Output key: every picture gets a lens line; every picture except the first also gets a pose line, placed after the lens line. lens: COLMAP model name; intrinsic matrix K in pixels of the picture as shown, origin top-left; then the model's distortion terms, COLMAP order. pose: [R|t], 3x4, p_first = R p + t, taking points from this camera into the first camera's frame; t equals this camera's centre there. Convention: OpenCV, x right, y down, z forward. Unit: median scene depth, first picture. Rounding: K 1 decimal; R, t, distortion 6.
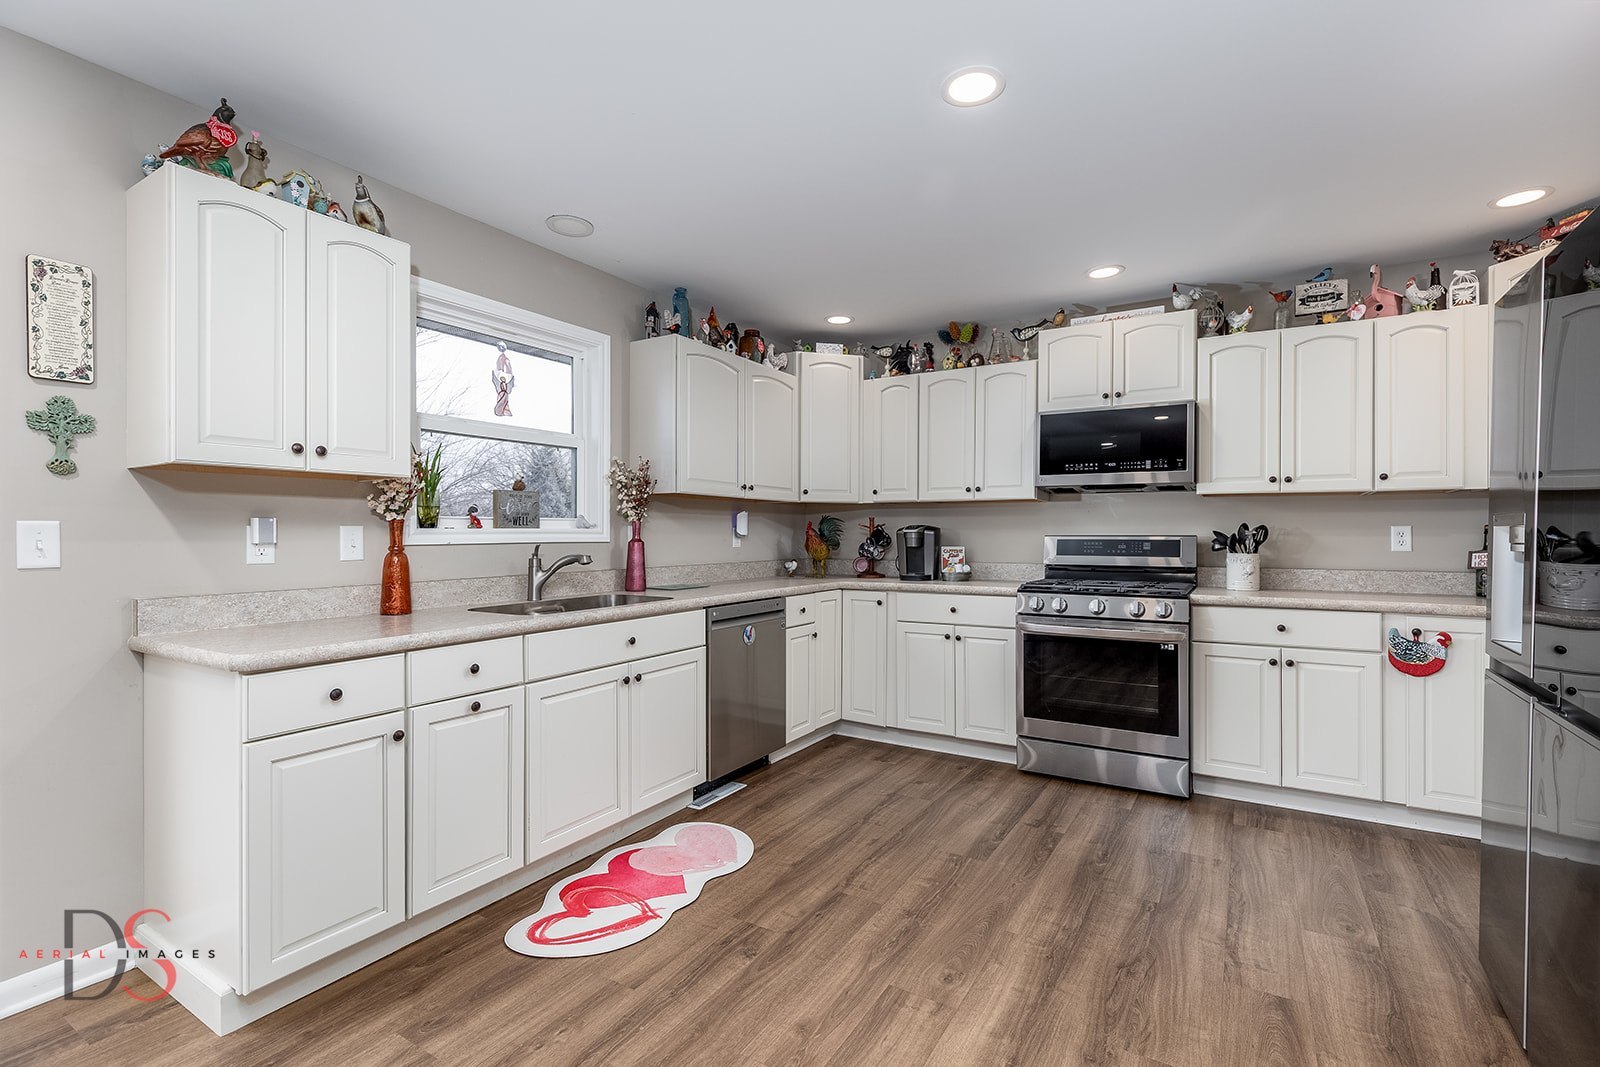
lens RADIAL K [[726.5, 0, 816.8], [0, 726.5, 532.4], [0, 0, 1]] dist [0.012371, -0.000302]
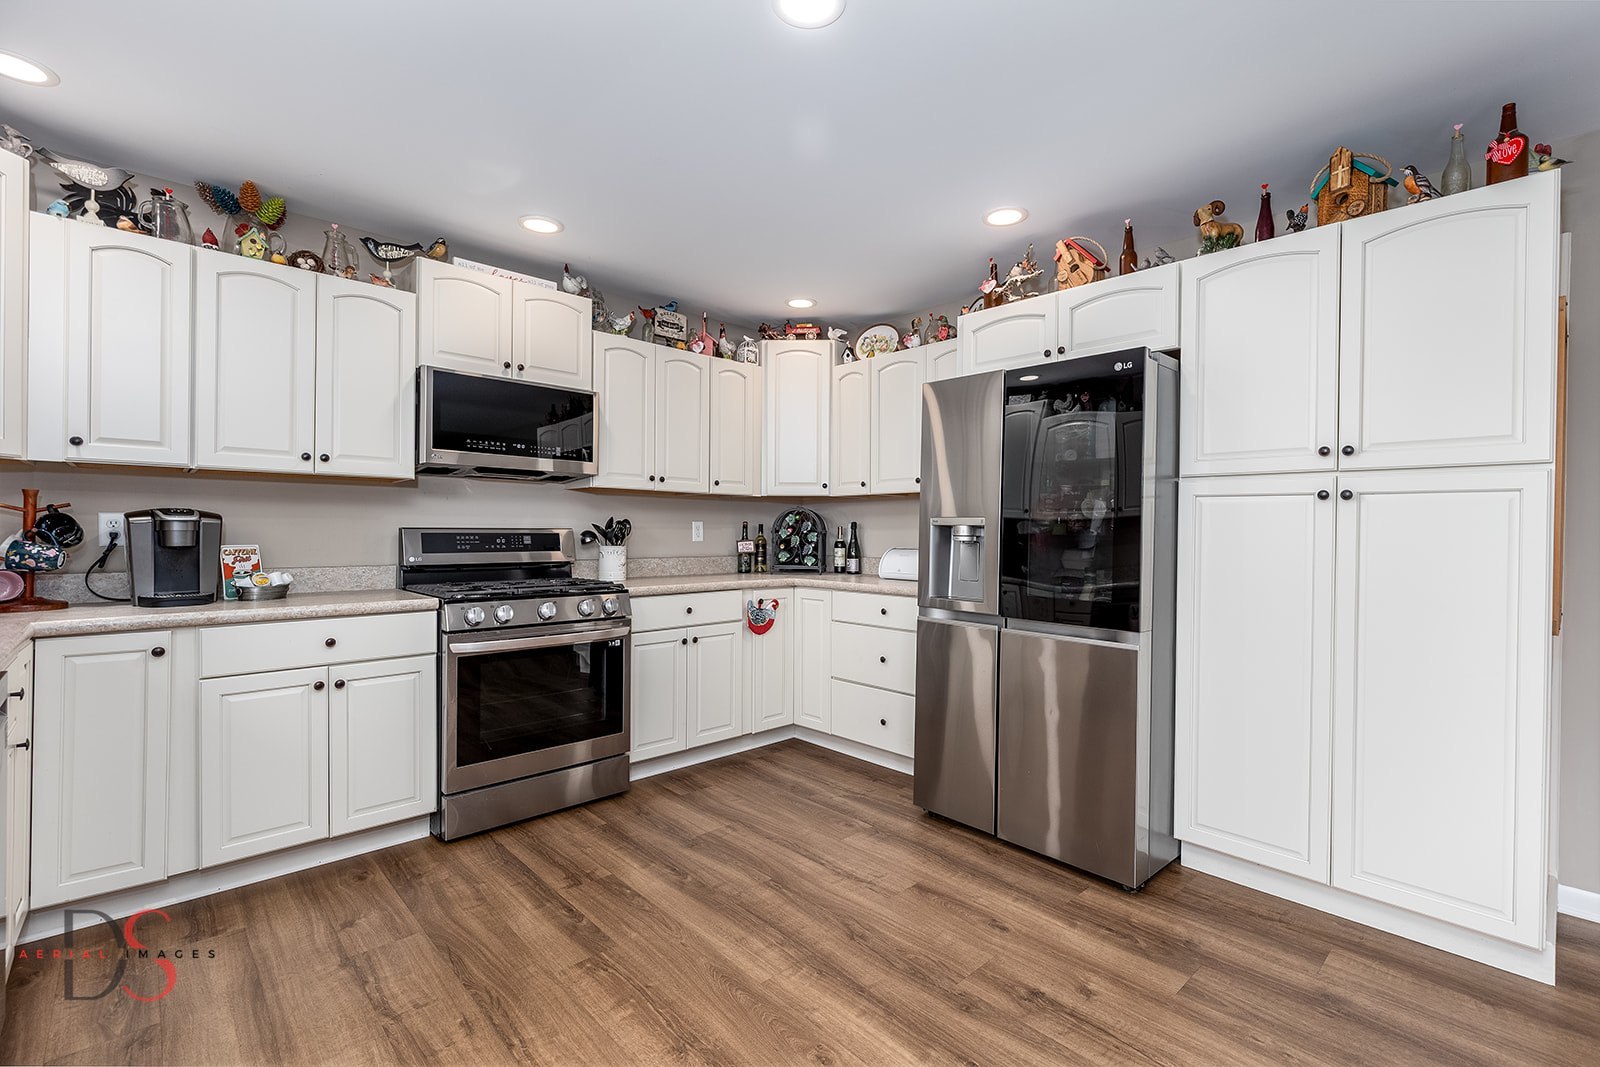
lens RADIAL K [[726.5, 0, 816.8], [0, 726.5, 532.4], [0, 0, 1]] dist [0.012371, -0.000302]
pose [[0.263233, -0.002536, 0.964729, -0.361953], [-0.009426, 0.999942, 0.005201, 0.001402], [-0.964686, -0.010462, 0.263194, 0.457699]]
